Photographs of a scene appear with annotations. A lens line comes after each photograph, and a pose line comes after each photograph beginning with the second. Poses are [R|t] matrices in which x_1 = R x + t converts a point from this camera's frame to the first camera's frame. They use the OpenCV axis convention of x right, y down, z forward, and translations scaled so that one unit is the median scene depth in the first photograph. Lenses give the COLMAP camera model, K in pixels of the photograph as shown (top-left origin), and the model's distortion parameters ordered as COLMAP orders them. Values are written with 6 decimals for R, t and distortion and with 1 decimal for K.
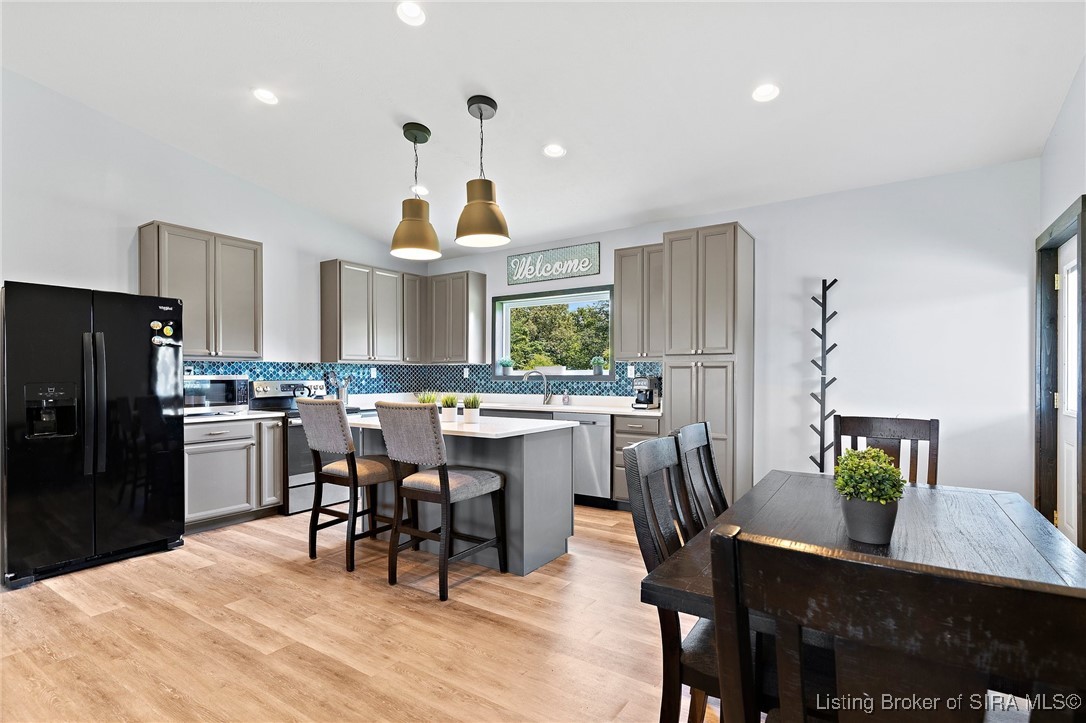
lens RADIAL K [[530.4, 0, 545.6], [0, 530.4, 377.9], [0, 0, 1]] dist [0.000256, -0.000017]
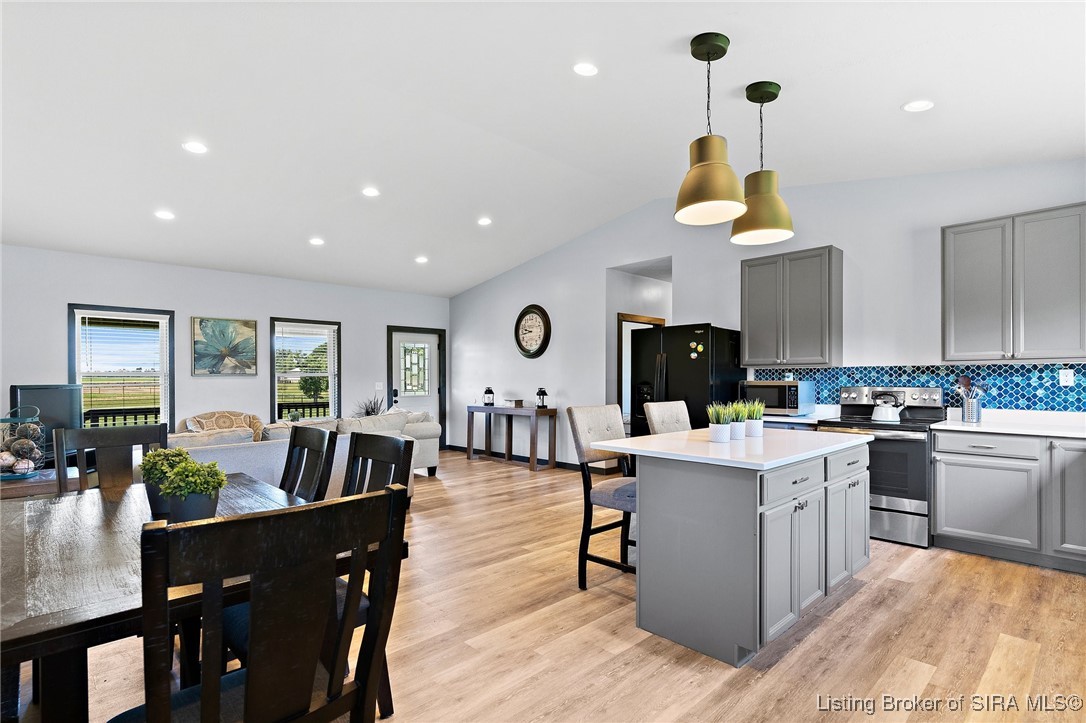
lens RADIAL K [[530.4, 0, 545.6], [0, 530.4, 377.9], [0, 0, 1]] dist [0.000256, -0.000017]
pose [[-0.220558, 0.000130, -0.975374, 0.516011], [-0.003815, 0.999992, 0.000996, -0.009307], [0.975366, 0.003940, -0.220556, 0.674671]]
